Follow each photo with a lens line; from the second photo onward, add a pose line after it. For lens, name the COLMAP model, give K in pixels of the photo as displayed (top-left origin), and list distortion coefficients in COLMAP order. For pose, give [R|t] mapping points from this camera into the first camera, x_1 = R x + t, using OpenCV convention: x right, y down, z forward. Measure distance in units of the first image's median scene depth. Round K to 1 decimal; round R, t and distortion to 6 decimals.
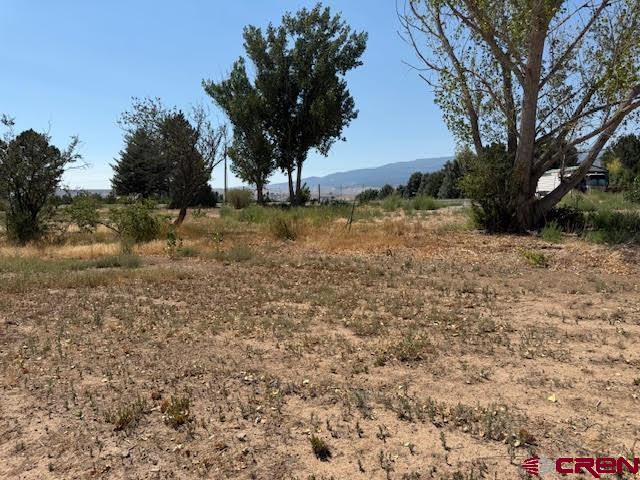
lens RADIAL K [[449.5, 0, 320.0], [0, 449.5, 240.0], [0, 0, 1]] dist [0.095825, -0.131055]
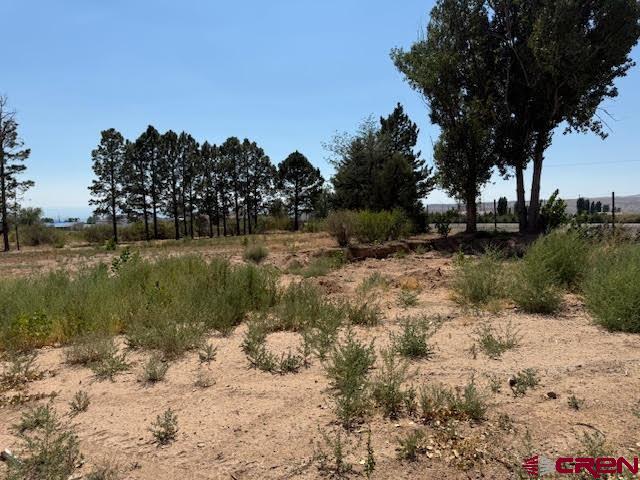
lens RADIAL K [[449.5, 0, 320.0], [0, 449.5, 240.0], [0, 0, 1]] dist [0.095825, -0.131055]
pose [[0.703199, 0.031293, -0.710304, 0.277229], [-0.050615, 0.998700, -0.006111, -0.089287], [0.709189, 0.040249, 0.703869, 0.743328]]
